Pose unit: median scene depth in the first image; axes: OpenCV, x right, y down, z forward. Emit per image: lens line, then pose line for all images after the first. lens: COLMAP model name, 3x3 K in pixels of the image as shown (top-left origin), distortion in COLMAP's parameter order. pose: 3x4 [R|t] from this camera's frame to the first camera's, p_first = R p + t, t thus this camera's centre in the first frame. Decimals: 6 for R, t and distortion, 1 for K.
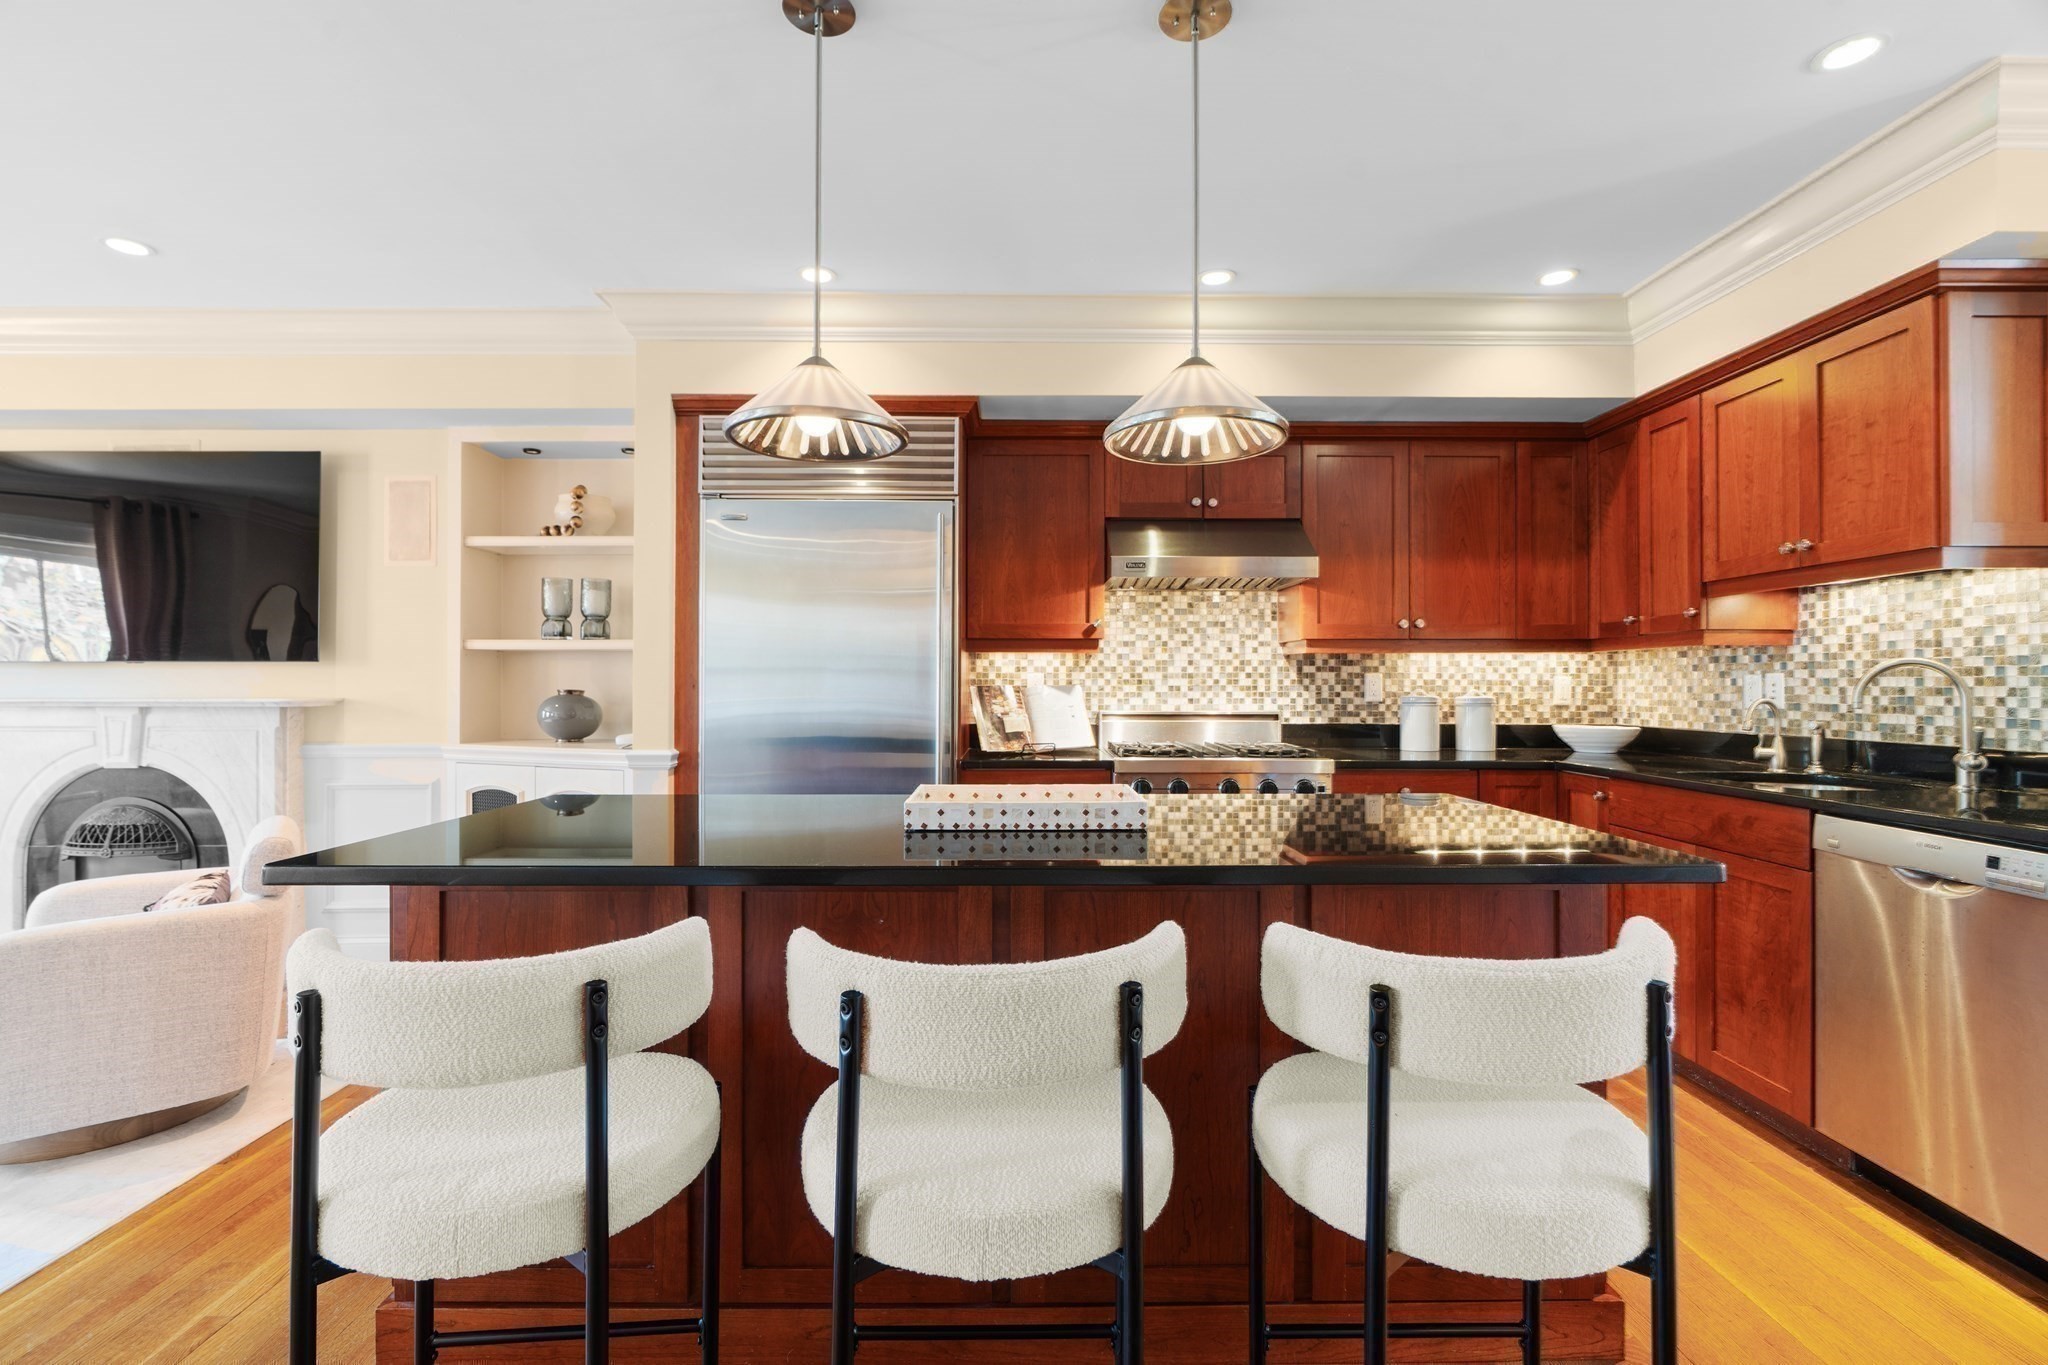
lens RADIAL K [[933.8, 0, 1010.2], [0, 933.8, 679.3], [0, 0, 1]] dist [-0.001186, 0.000787]
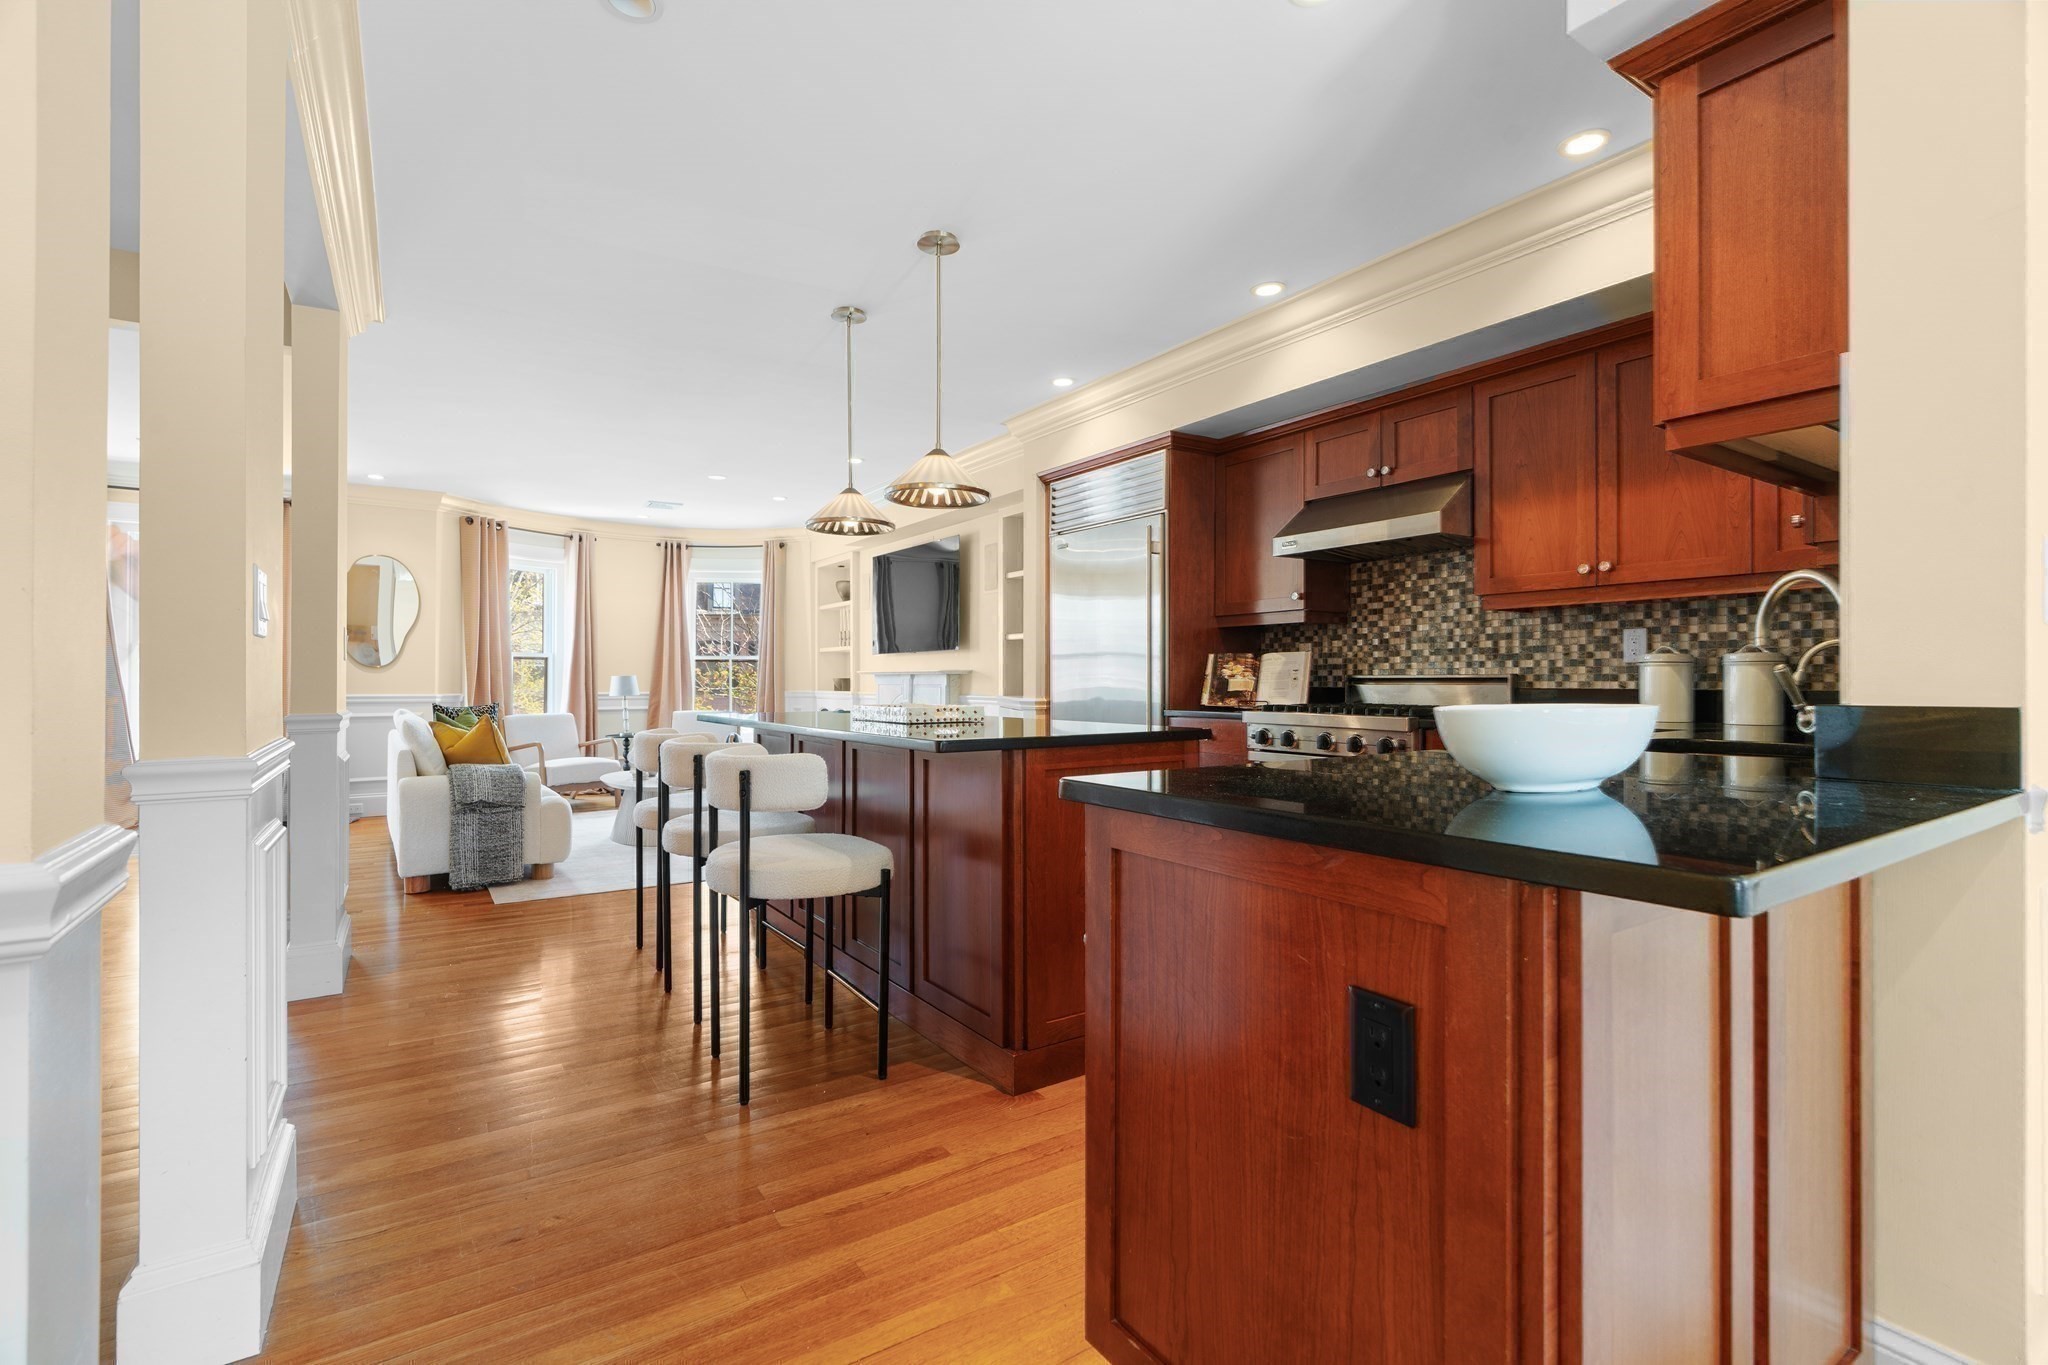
lens RADIAL K [[926.2, 0, 1015.5], [0, 926.2, 677.8], [0, 0, 1]] dist [-0.001430, 0.001174]
pose [[0.546885, -0.003434, -0.837201, 0.838428], [0.005397, 0.999985, -0.000576, 0.037595], [0.837190, -0.004203, 0.546896, 0.098046]]
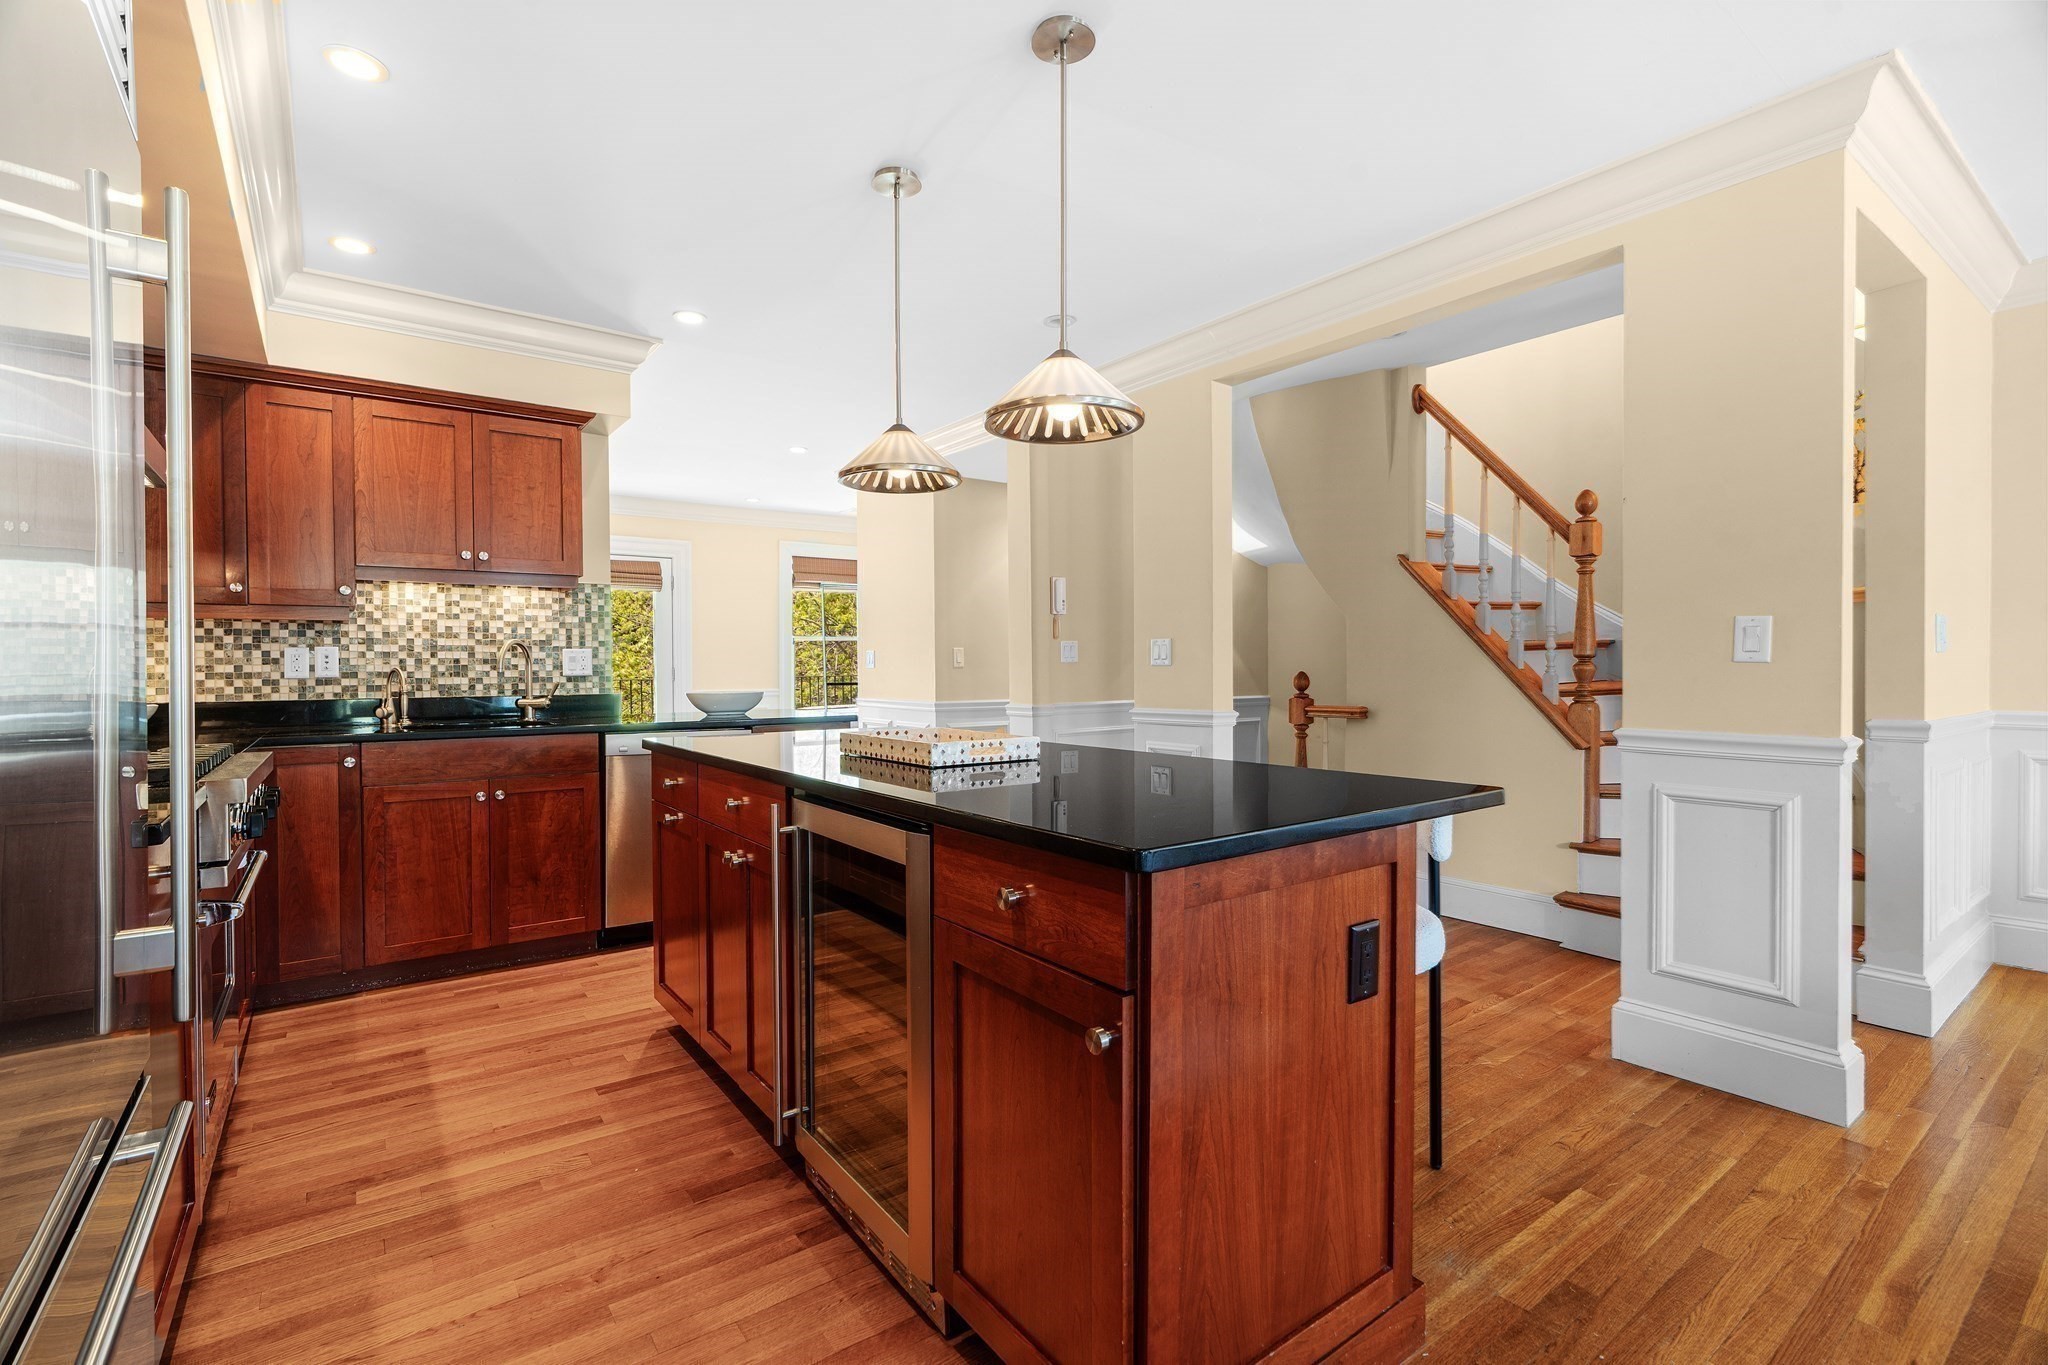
lens RADIAL K [[926.2, 0, 1015.5], [0, 926.2, 677.8], [0, 0, 1]] dist [-0.001430, 0.001174]
pose [[-0.590342, -0.006801, 0.807125, -0.530121], [0.000534, 0.999961, 0.008817, 0.019202], [-0.807153, 0.005636, -0.590315, 0.847711]]
